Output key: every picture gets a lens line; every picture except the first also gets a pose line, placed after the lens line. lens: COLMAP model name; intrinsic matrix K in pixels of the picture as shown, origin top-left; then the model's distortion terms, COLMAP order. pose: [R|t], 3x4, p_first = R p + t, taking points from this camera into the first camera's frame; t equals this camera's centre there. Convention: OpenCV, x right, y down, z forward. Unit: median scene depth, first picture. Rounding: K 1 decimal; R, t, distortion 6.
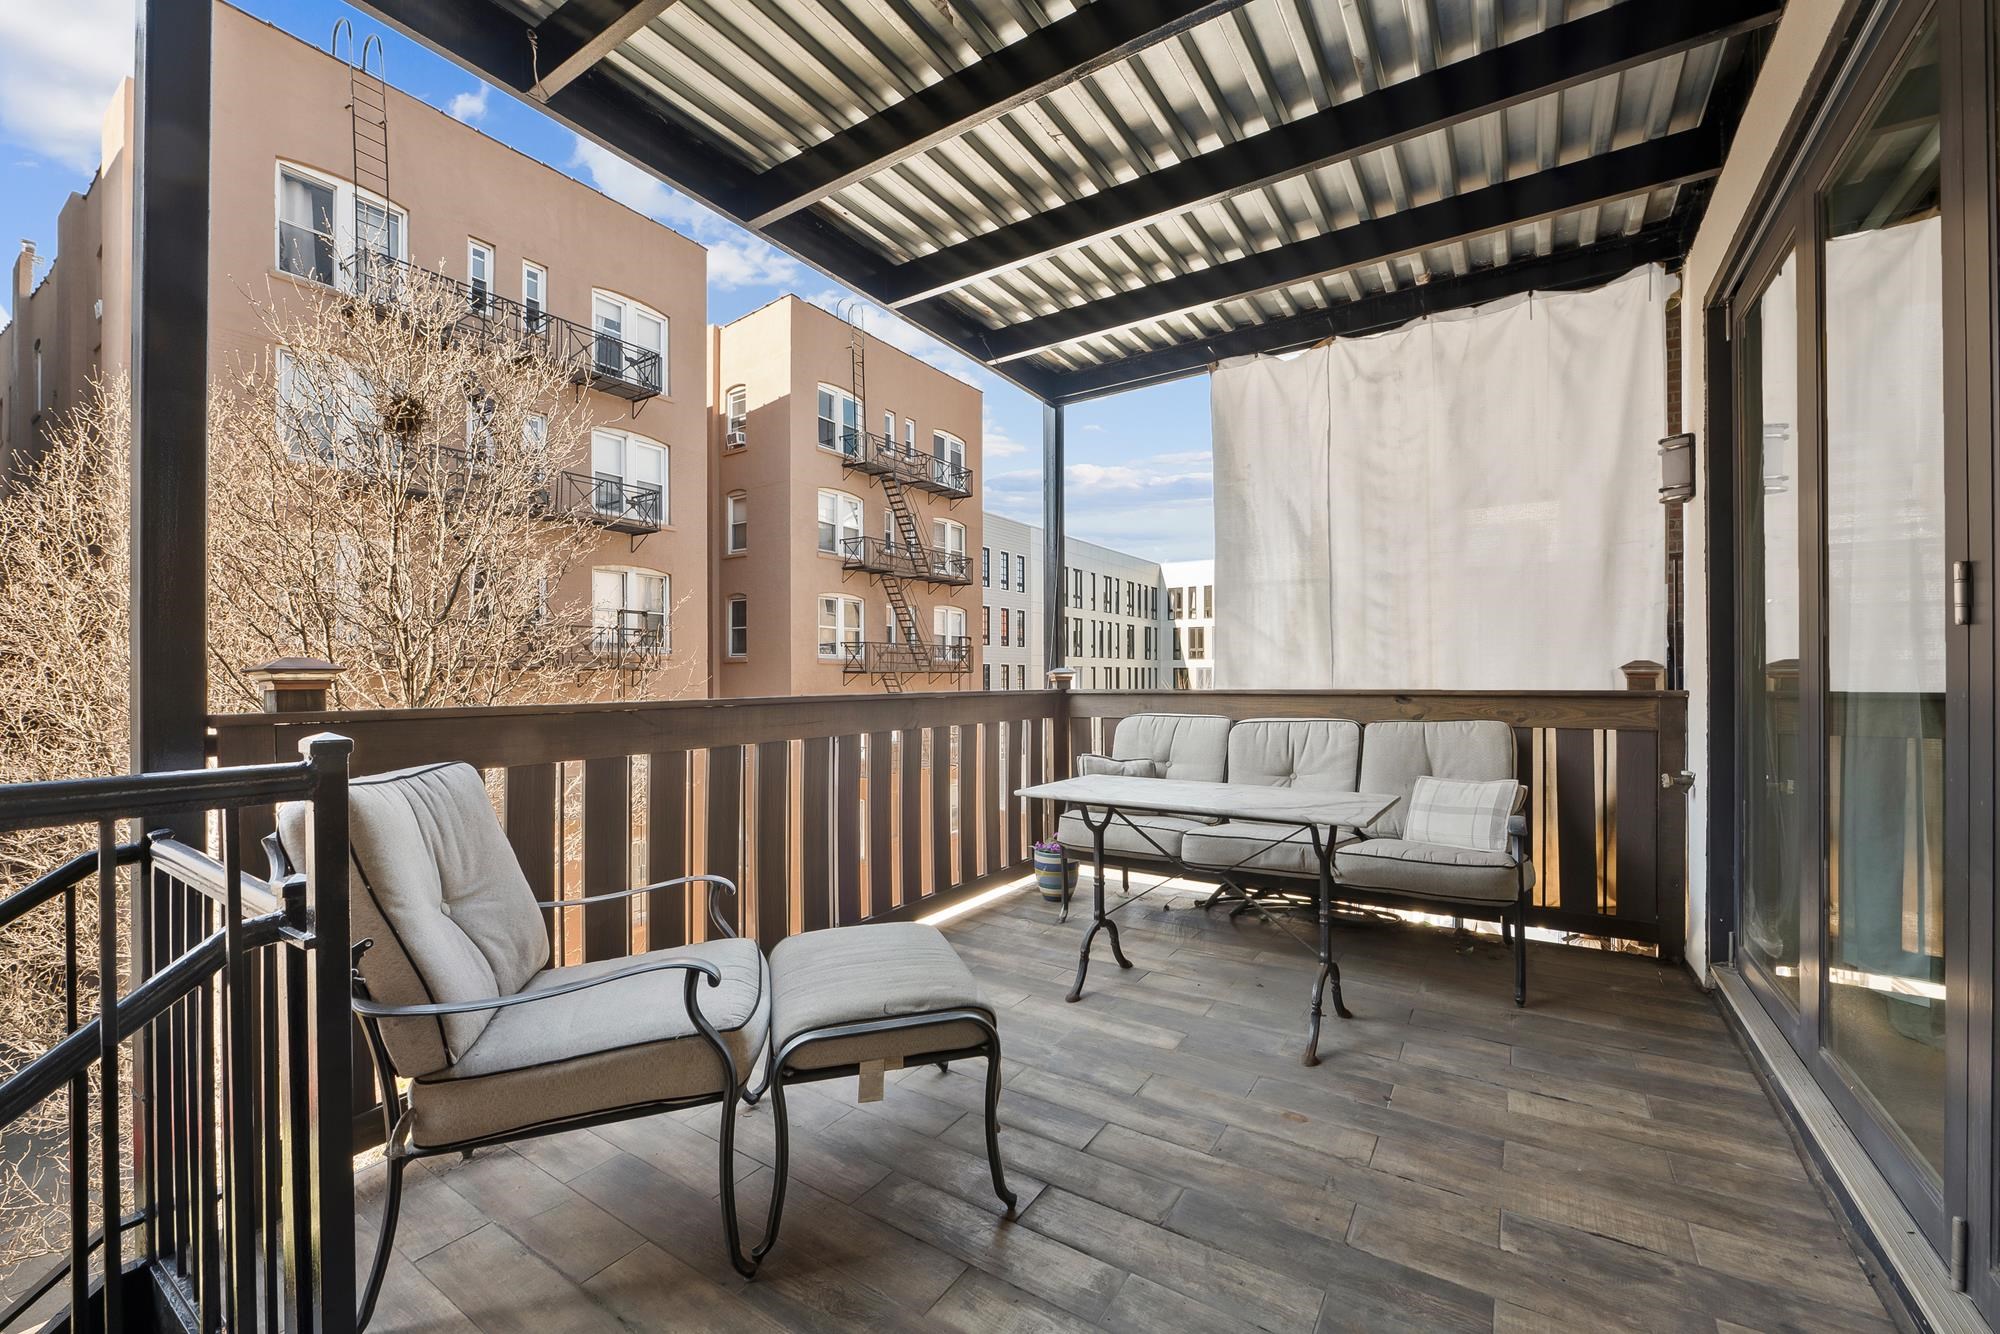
lens RADIAL K [[798.7, 0, 1002.1], [0, 798.7, 671.7], [0, 0, 1]] dist [-0.009589, -0.000459]
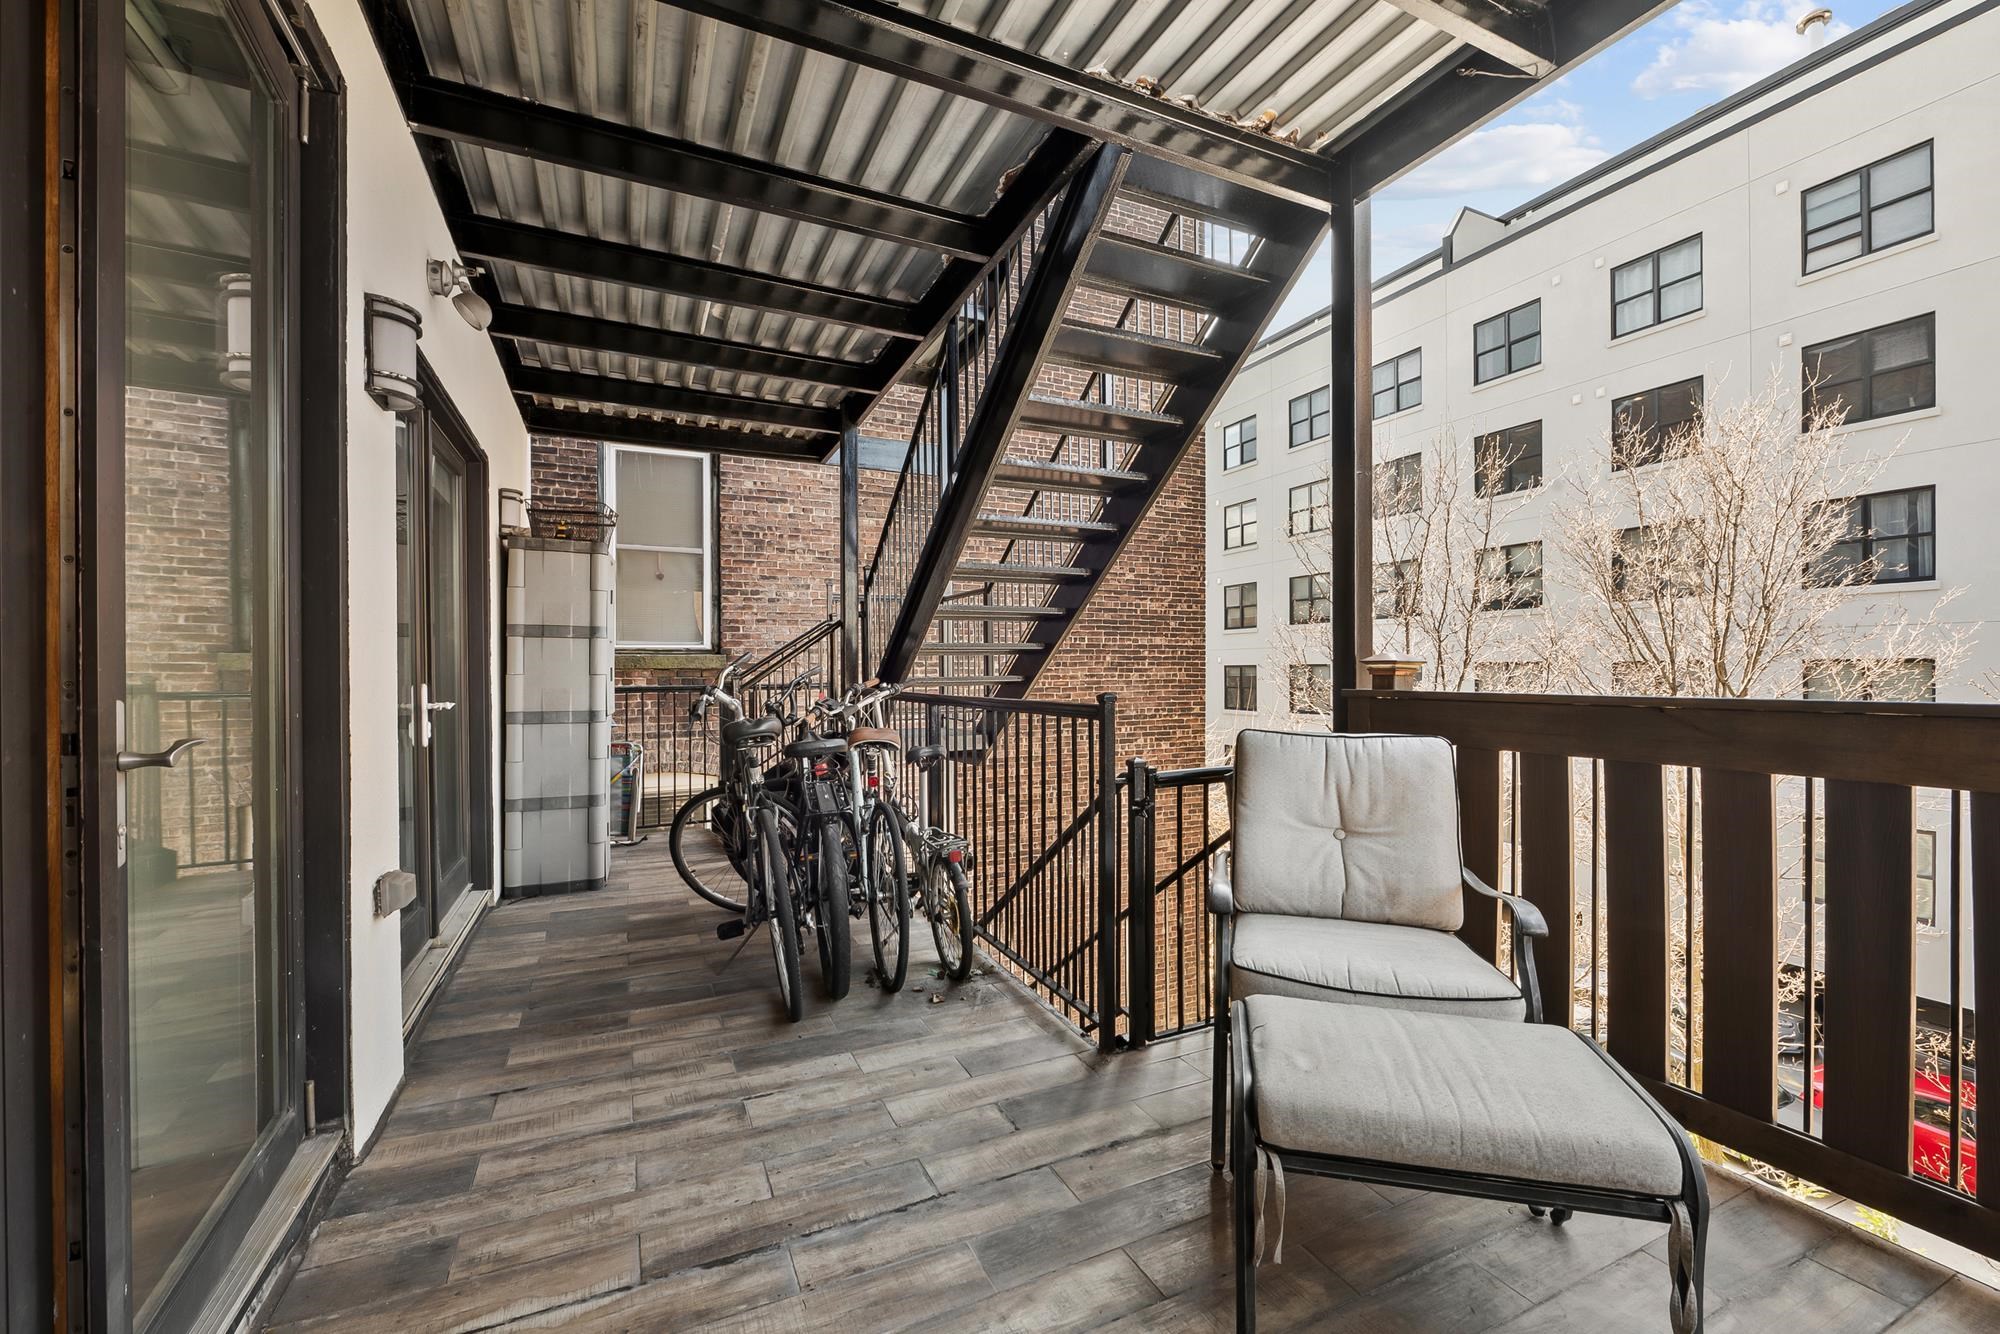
lens RADIAL K [[798.7, 0, 997.0], [0, 798.7, 665.9], [0, 0, 1]] dist [-0.009589, -0.000459]
pose [[-0.529883, 0.010512, -0.848006, 0.710658], [0.009413, 0.999934, 0.006513, -0.008994], [0.848019, -0.004531, -0.529947, 1.089372]]
